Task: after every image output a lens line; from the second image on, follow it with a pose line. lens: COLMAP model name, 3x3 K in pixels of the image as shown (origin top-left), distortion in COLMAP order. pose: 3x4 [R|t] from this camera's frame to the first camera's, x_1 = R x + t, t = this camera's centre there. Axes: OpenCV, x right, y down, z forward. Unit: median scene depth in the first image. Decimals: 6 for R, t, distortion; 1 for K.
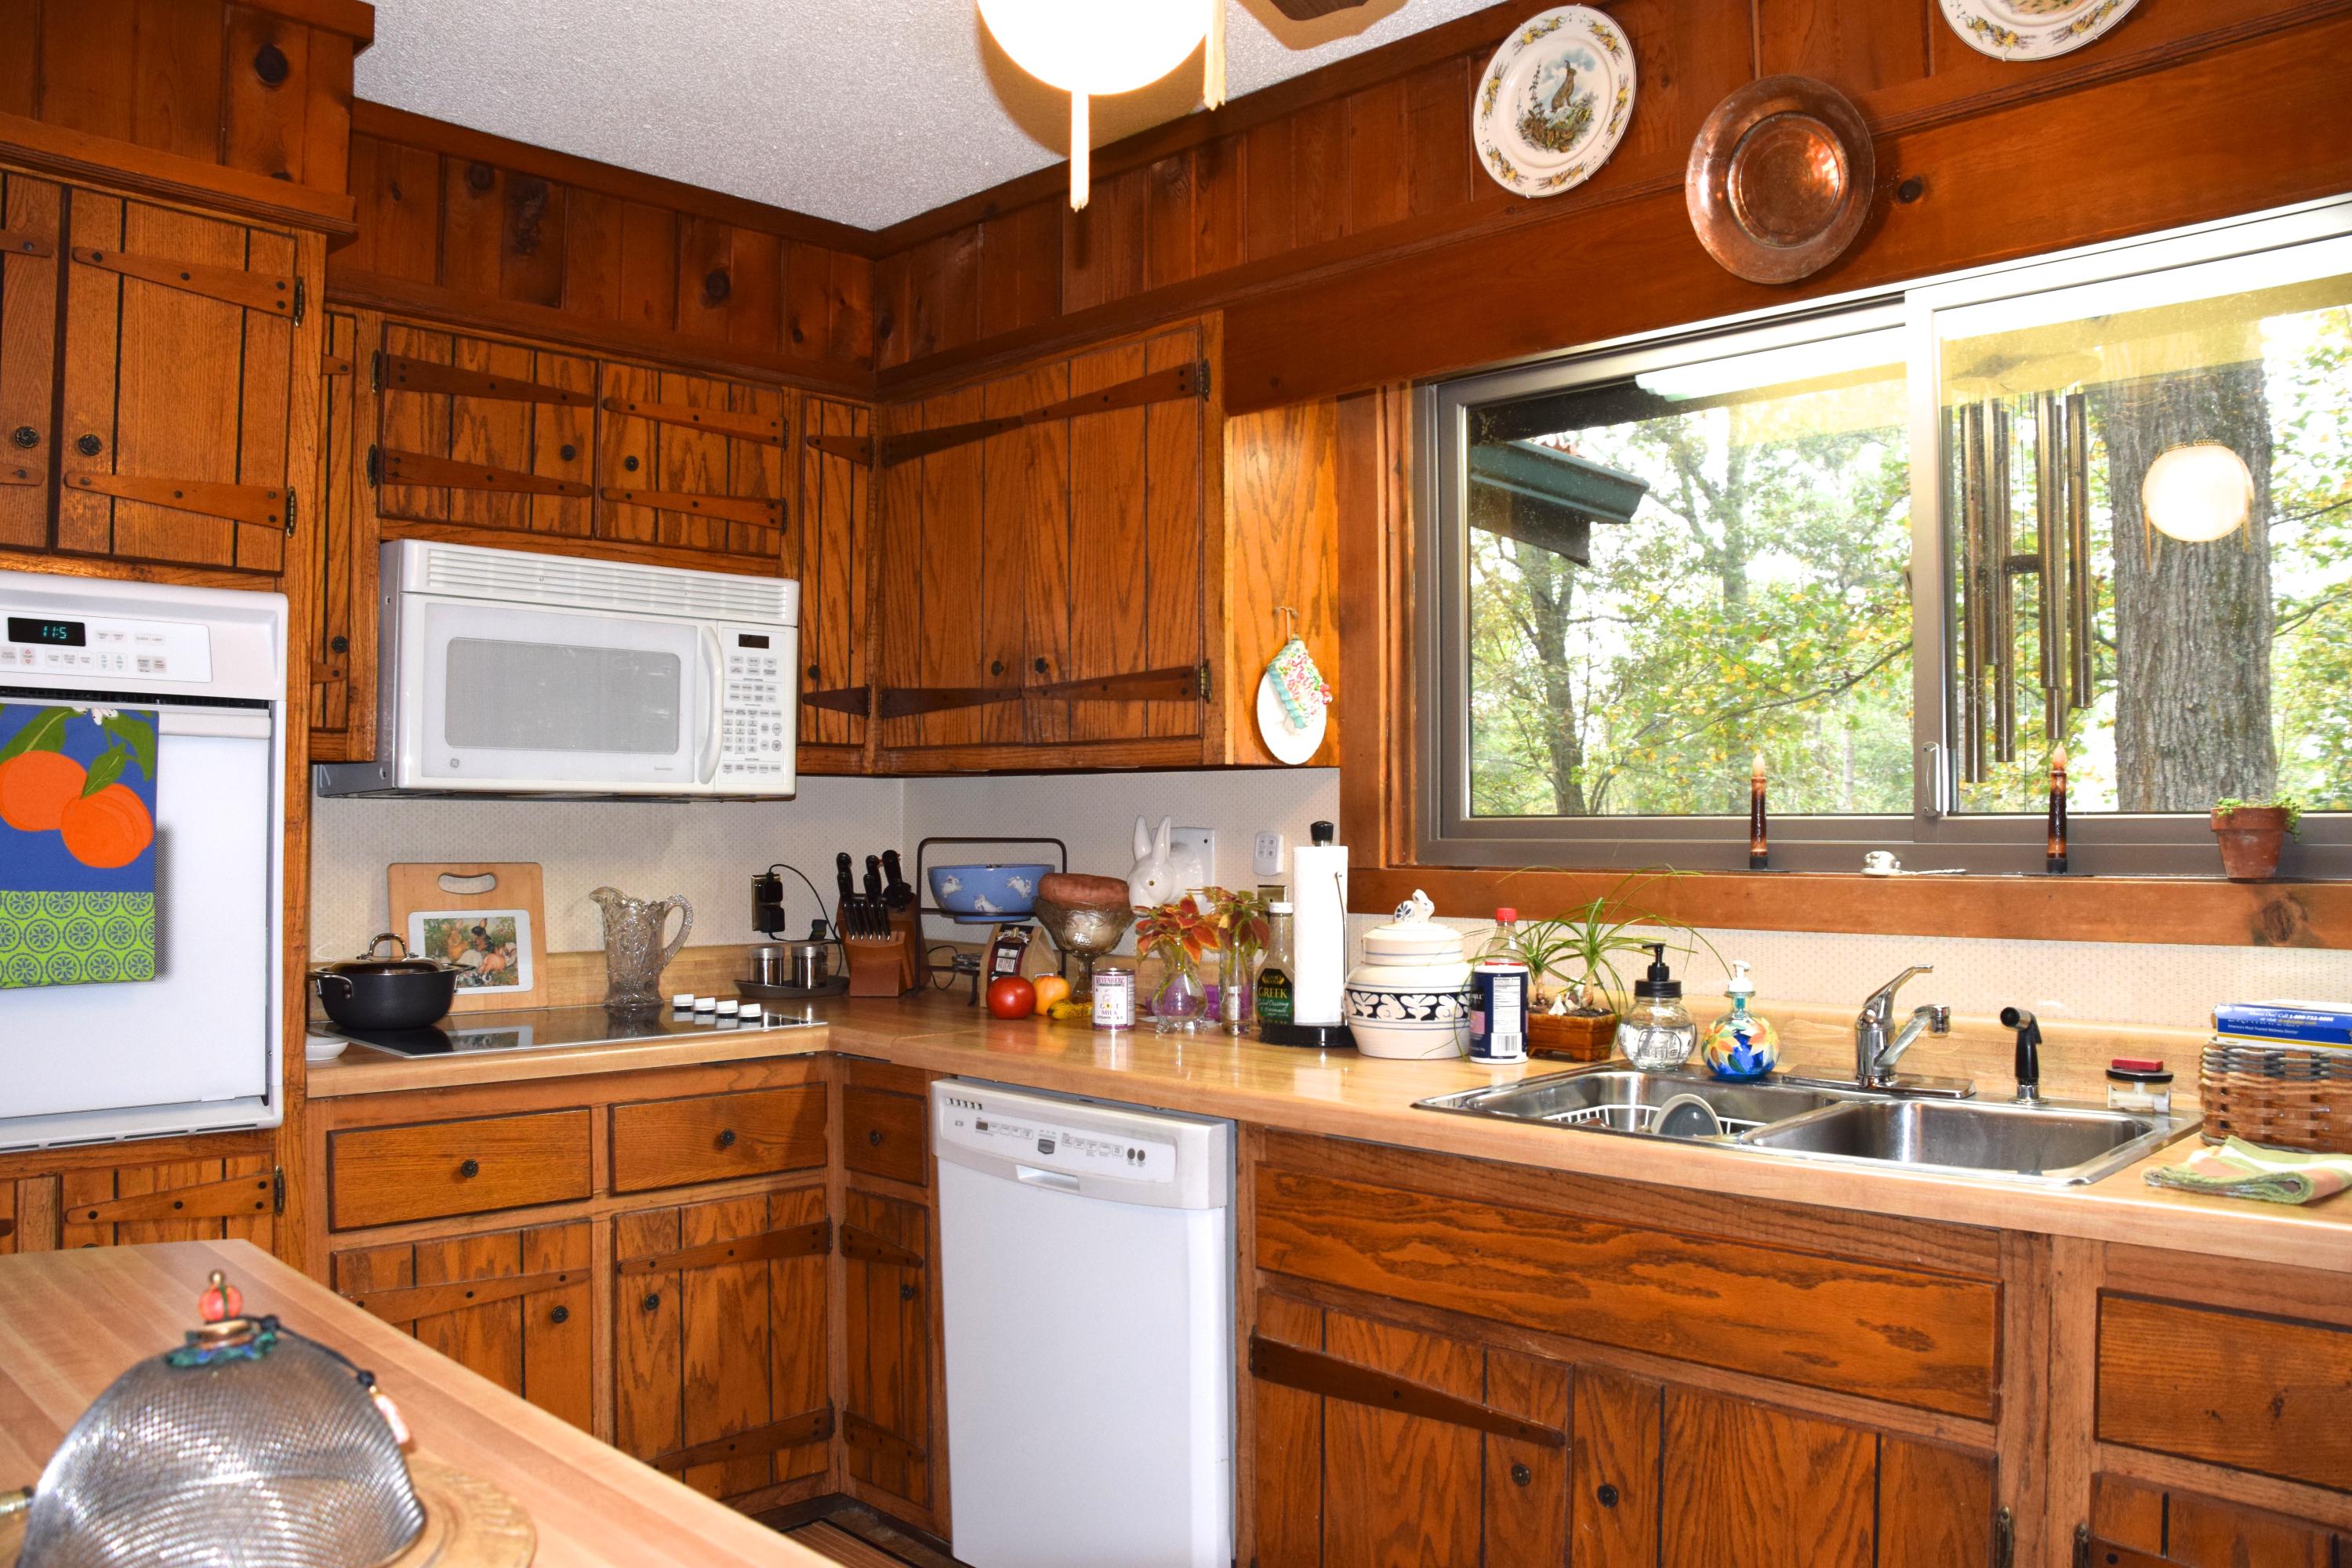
lens RADIAL K [[1877.3, 0, 1155.6], [0, 1877.3, 760.8], [0, 0, 1]] dist [-0.143602, 0.110616]
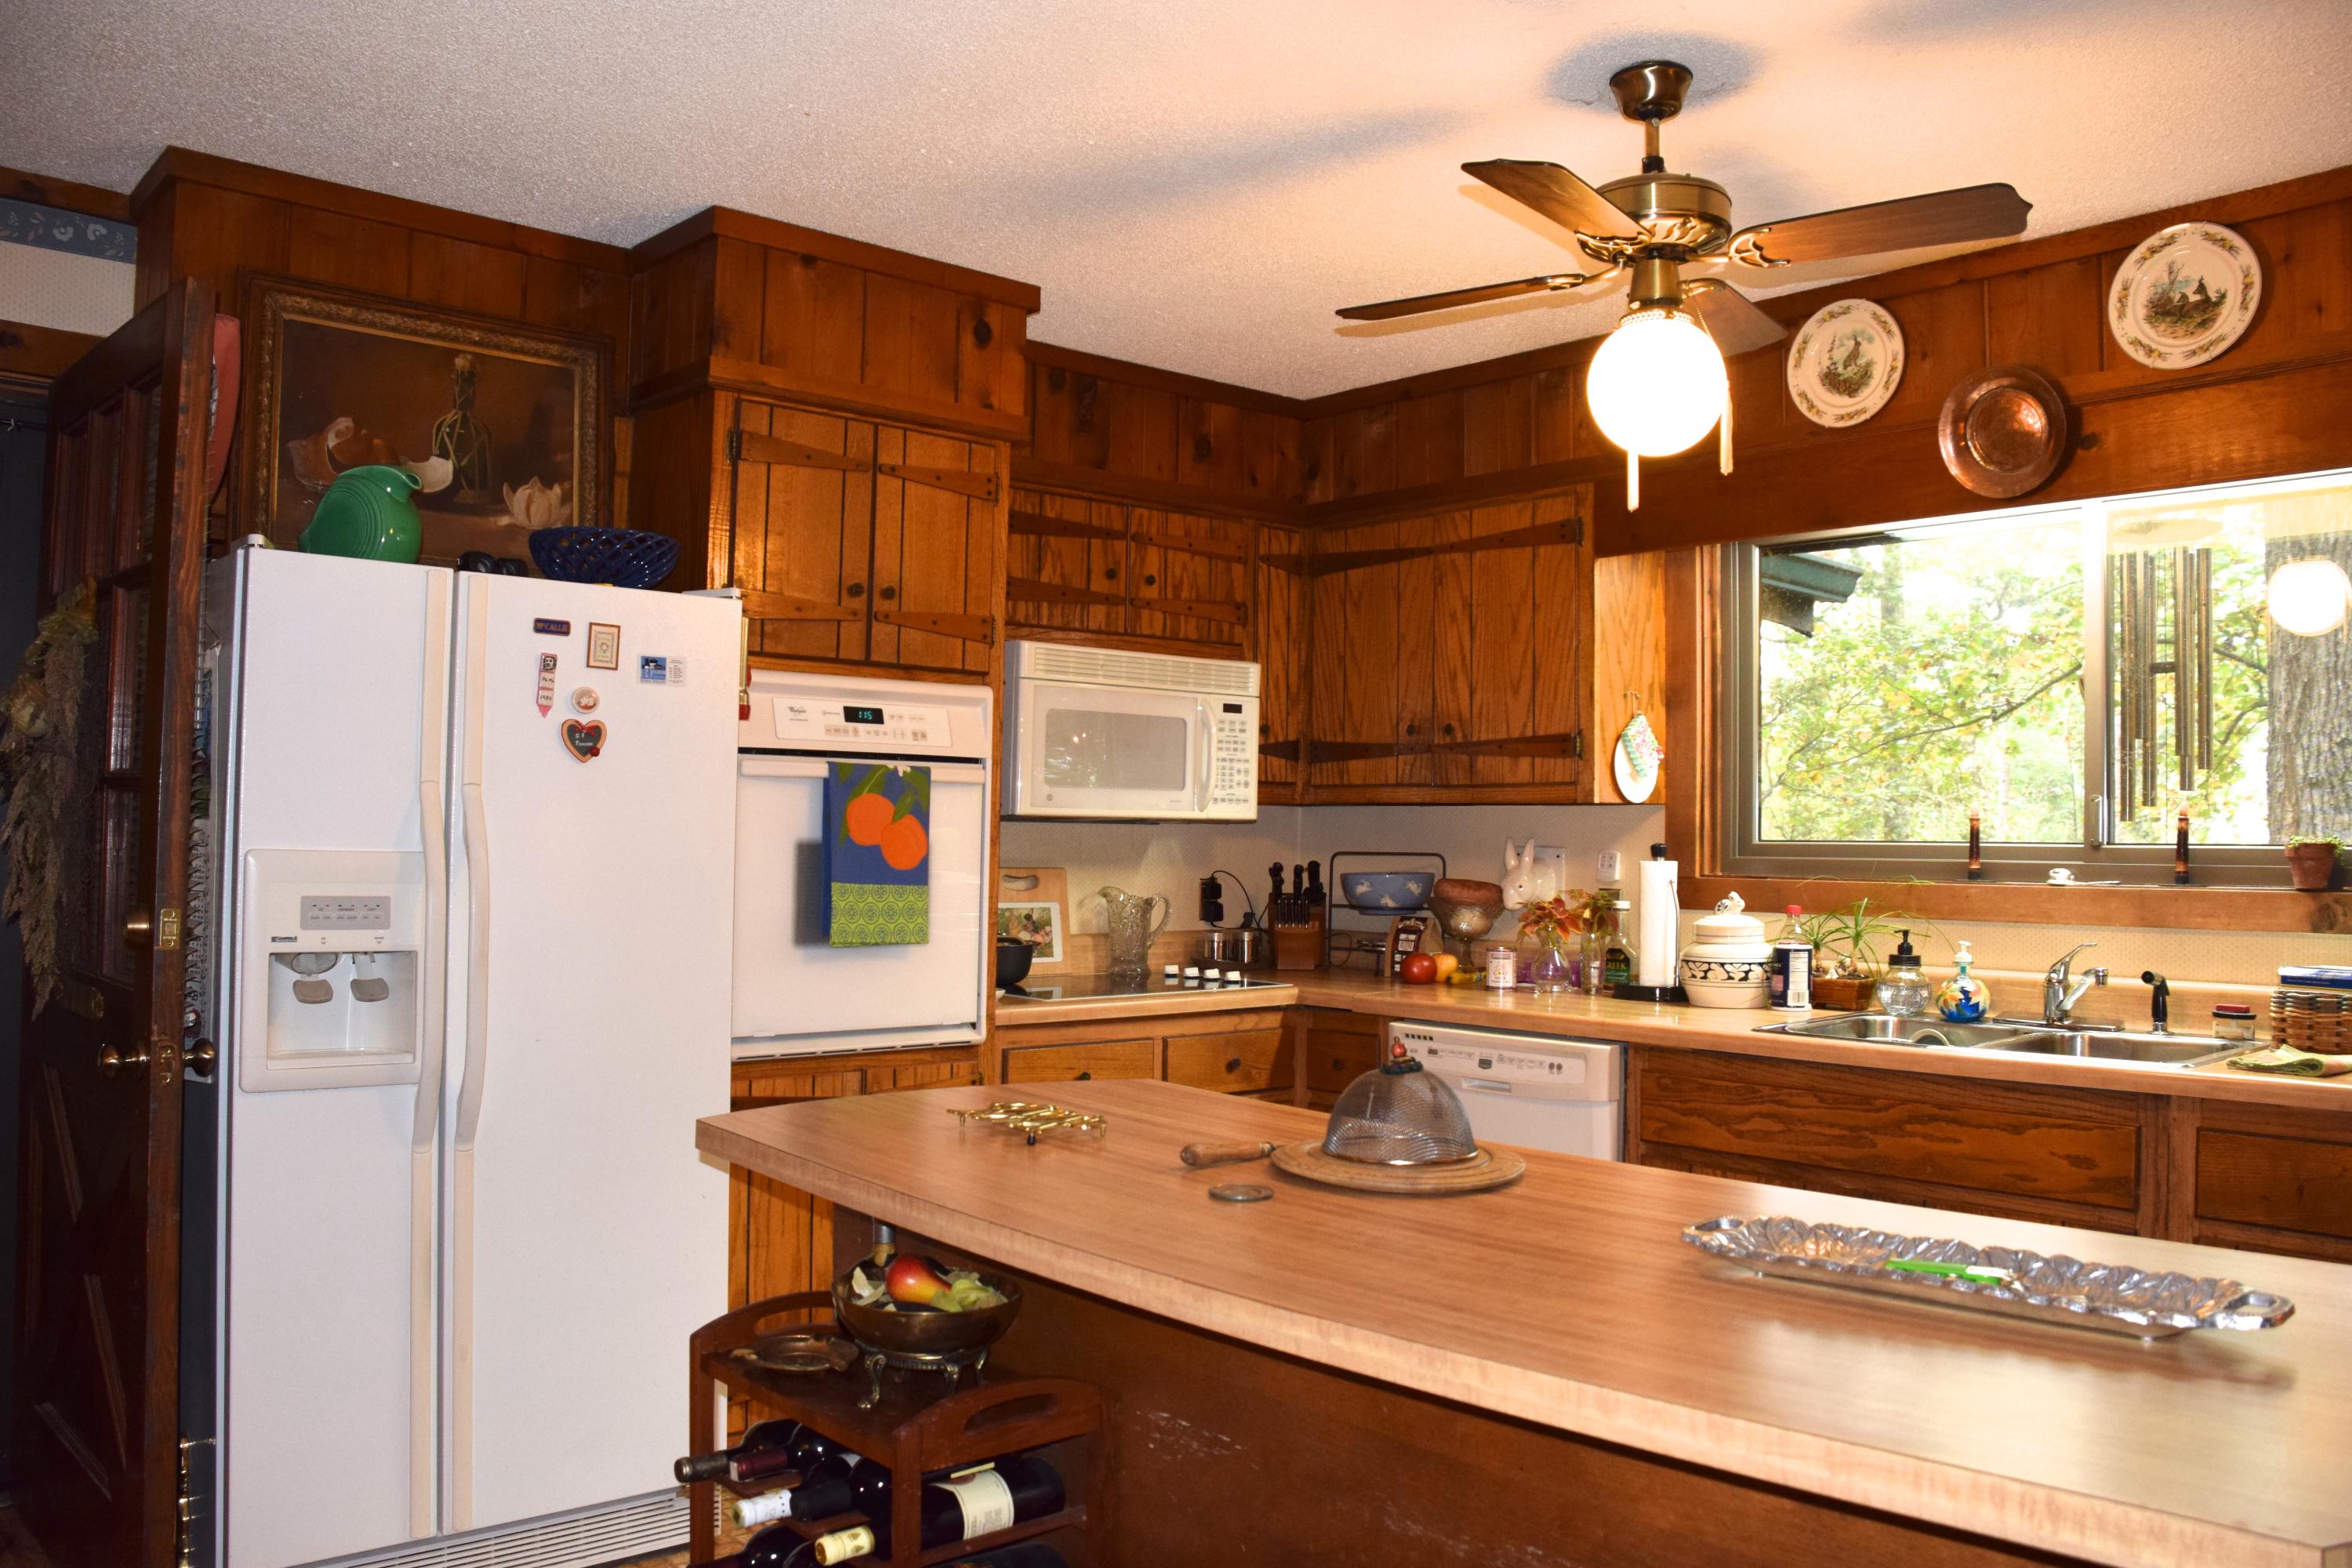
lens RADIAL K [[1877.3, 0, 1168.6], [0, 1877.3, 777.3], [0, 0, 1]] dist [-0.143602, 0.110616]
pose [[0.997672, 0.008376, -0.067679, -0.203035], [-0.008193, 0.999962, 0.002983, -0.020594], [0.067701, -0.002422, 0.997703, -0.465872]]
